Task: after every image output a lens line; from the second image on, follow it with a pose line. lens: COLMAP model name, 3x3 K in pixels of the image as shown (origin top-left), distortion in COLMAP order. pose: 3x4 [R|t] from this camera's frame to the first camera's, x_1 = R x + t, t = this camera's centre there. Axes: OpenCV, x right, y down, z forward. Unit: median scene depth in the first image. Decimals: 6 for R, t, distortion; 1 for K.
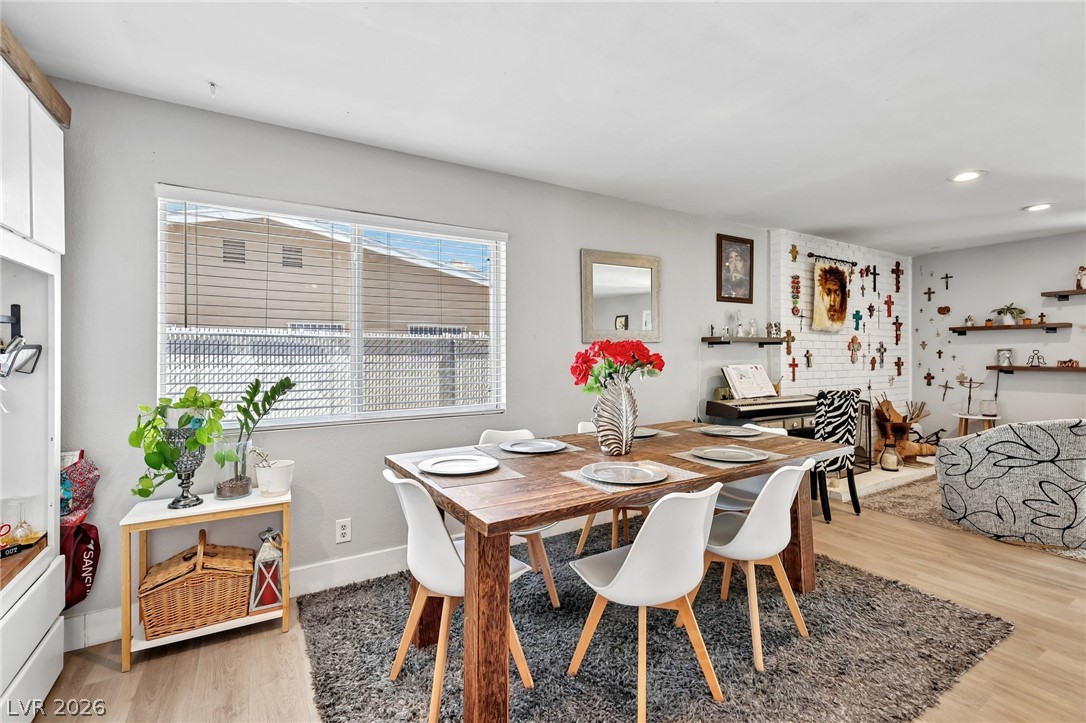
lens RADIAL K [[477.5, 0, 543.5], [0, 477.5, 353.4], [0, 0, 1]] dist [0.001269, -0.000142]
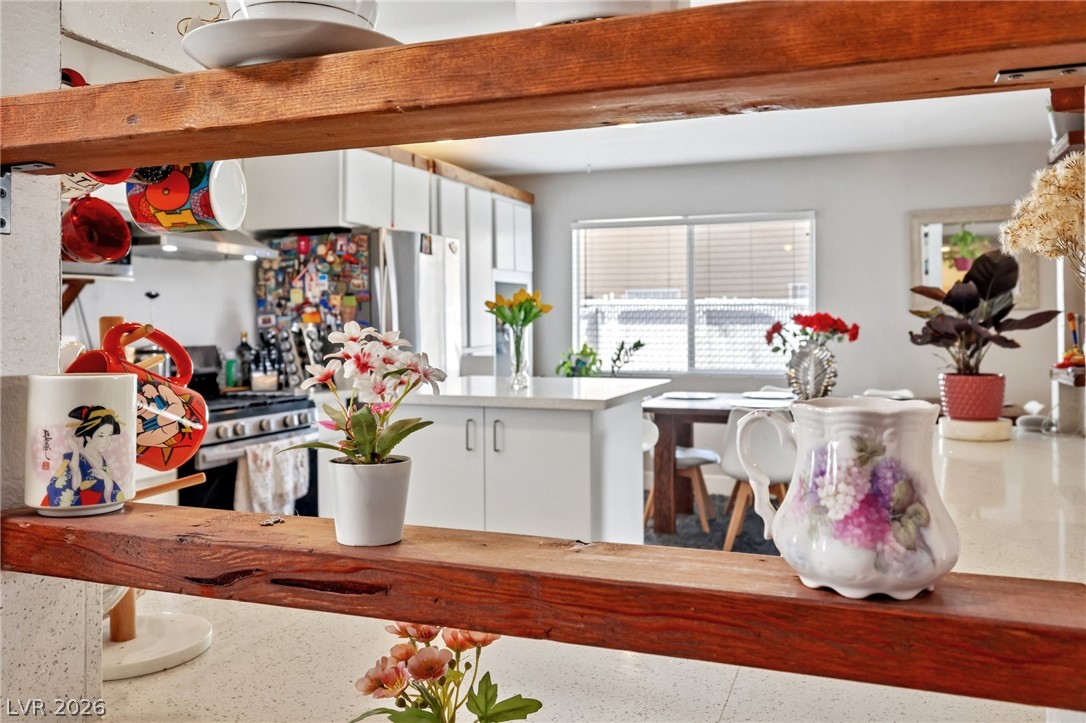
lens RADIAL K [[876.3, 0, 543.0], [0, 876.3, 361.5], [0, 0, 1]] dist [-0.000156, -0.000074]
pose [[0.622640, 0.034865, -0.781732, 1.471981], [0.000954, 0.998972, 0.045313, -0.004910], [0.782508, -0.028960, 0.621967, -0.957167]]
